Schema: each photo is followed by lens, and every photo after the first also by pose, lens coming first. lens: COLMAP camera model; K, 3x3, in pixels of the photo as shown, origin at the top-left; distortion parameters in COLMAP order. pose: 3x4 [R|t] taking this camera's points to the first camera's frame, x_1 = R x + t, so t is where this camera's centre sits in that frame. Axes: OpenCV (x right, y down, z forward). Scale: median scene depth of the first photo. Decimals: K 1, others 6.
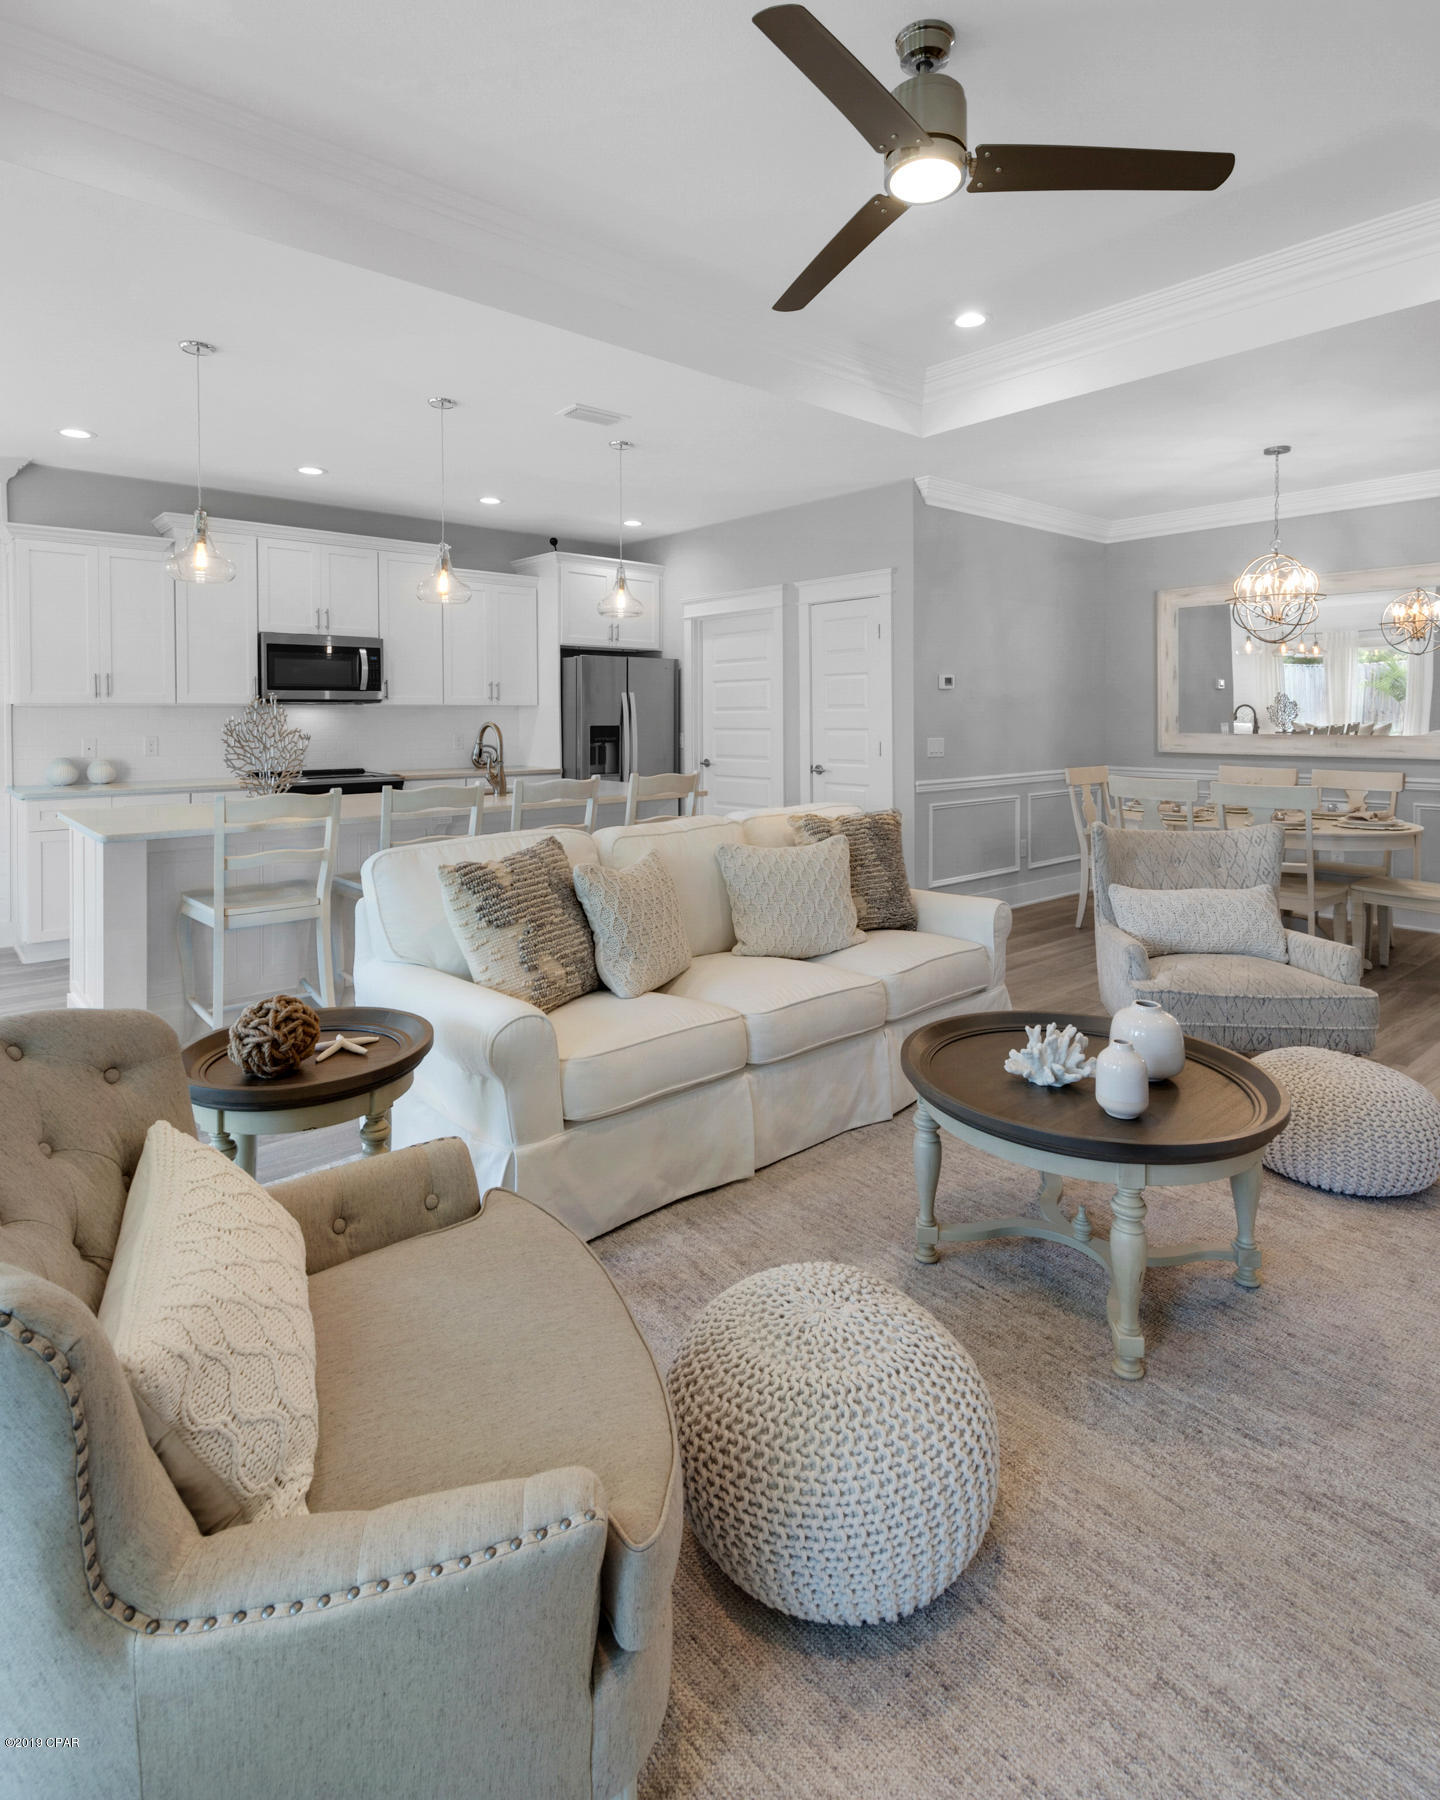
lens RADIAL K [[968.1, 0, 715.6], [0, 968.1, 725.0], [0, 0, 1]] dist [0.048134, -0.038311]
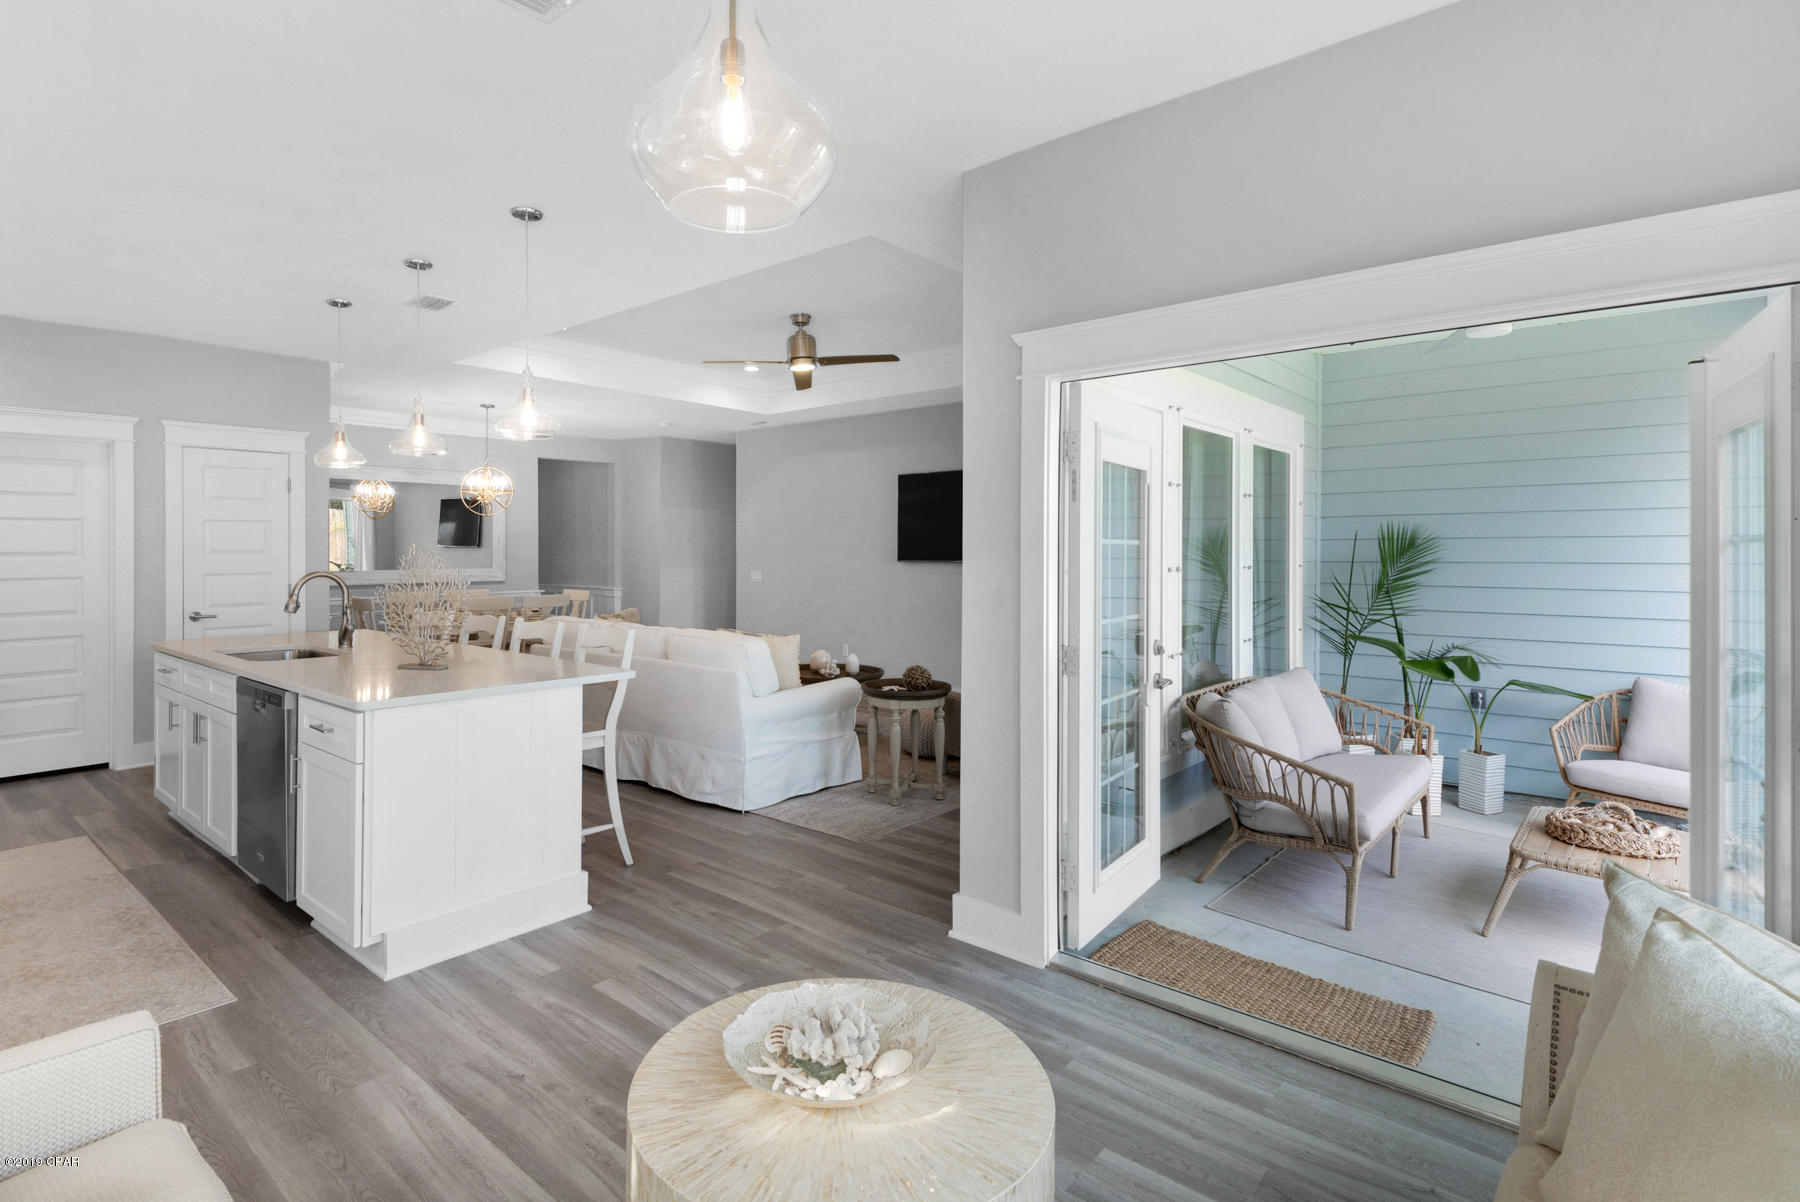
lens RADIAL K [[874.3, 0, 852.0], [0, 874.3, 546.8], [0, 0, 1]] dist [-0.002304, -0.001291]
pose [[-0.126373, 0.004519, 0.991972, -1.529635], [0.009331, 0.999951, -0.003367, -0.027618], [-0.991939, 0.008831, -0.126409, 0.811177]]
